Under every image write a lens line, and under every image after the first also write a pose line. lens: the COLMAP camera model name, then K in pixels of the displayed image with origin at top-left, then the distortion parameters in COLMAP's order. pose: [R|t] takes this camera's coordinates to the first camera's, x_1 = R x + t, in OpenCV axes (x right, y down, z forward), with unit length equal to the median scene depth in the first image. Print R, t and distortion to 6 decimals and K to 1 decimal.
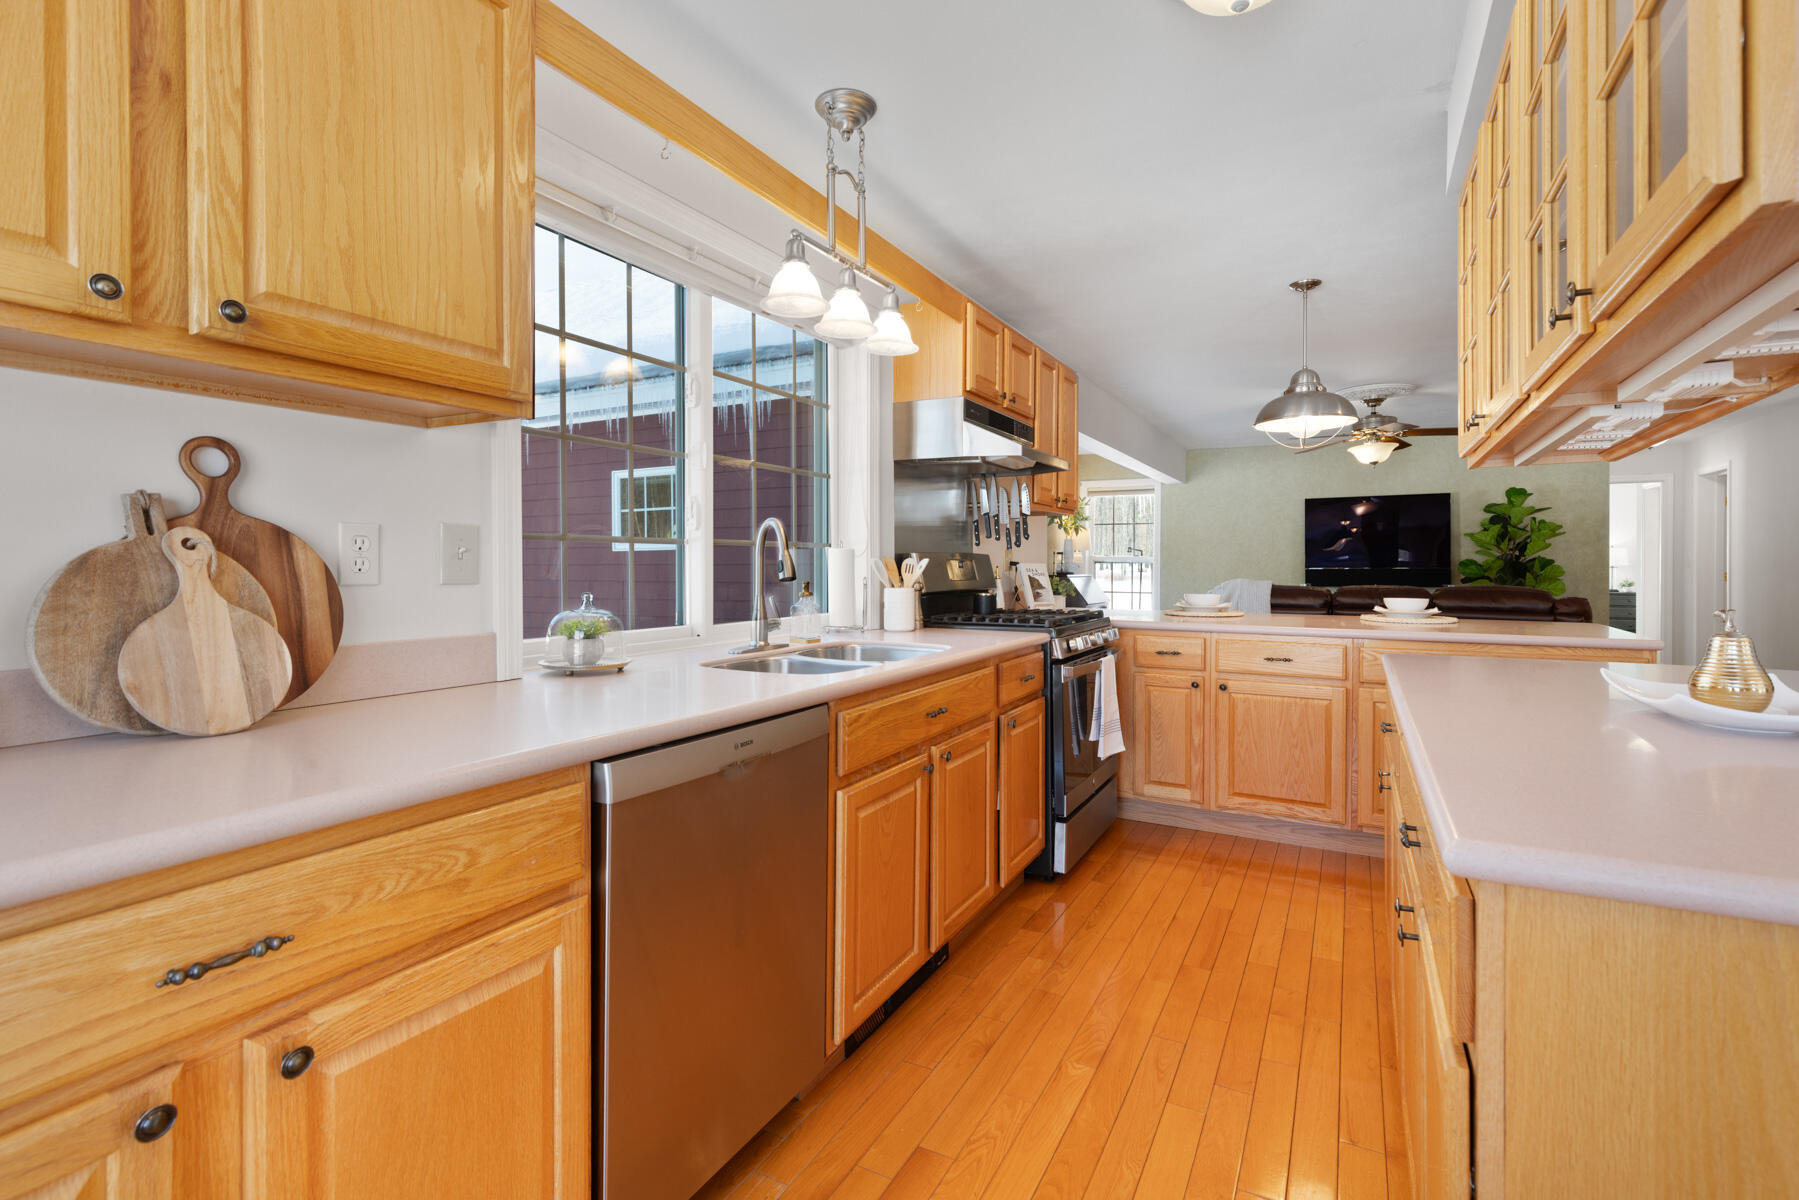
lens RADIAL K [[818.7, 0, 907.1], [0, 818.7, 576.4], [0, 0, 1]] dist [0.001457, 0.000212]
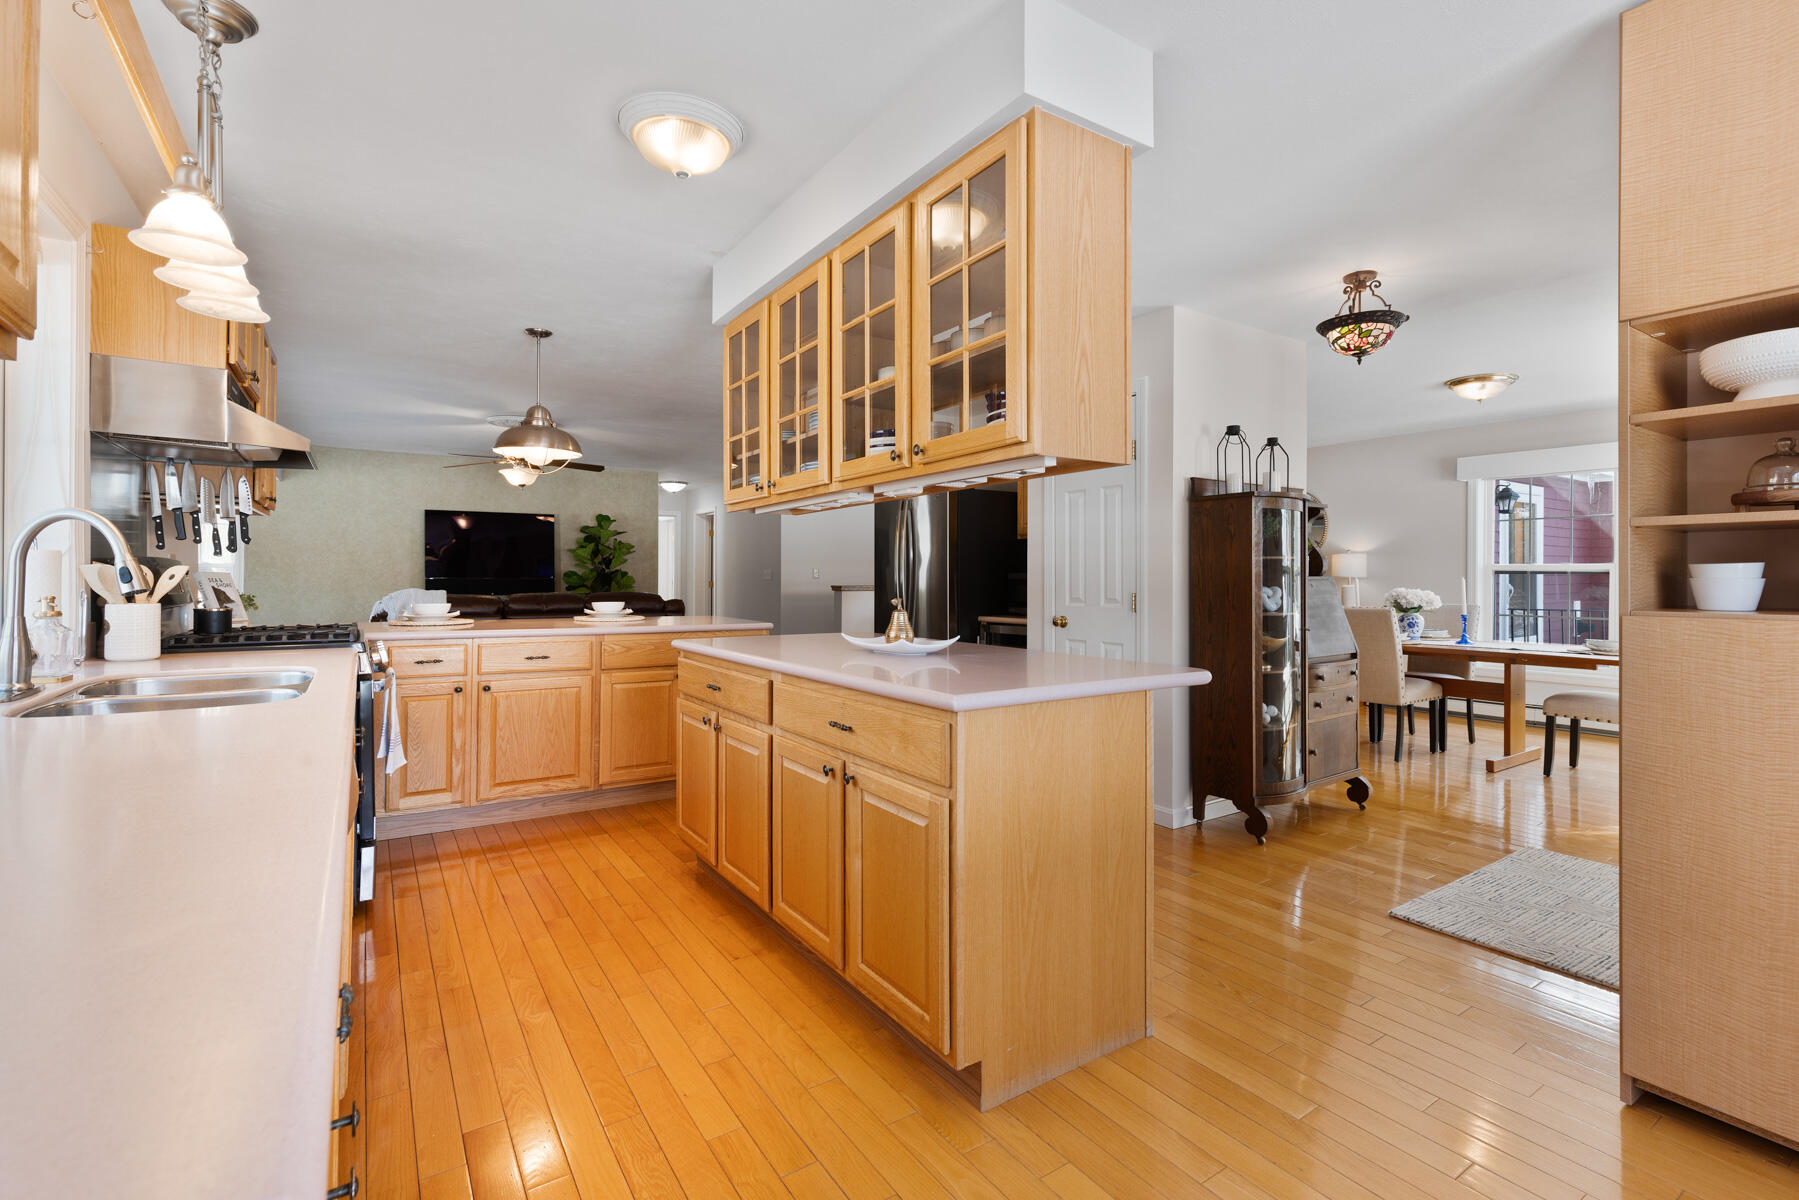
lens RADIAL K [[818.7, 0, 907.1], [0, 818.7, 576.4], [0, 0, 1]] dist [0.001457, 0.000212]
pose [[0.463580, 0.003344, 0.886049, -0.301706], [0.007431, 0.999943, -0.007662, 0.000263], [-0.886024, 0.010136, 0.463529, 0.005780]]
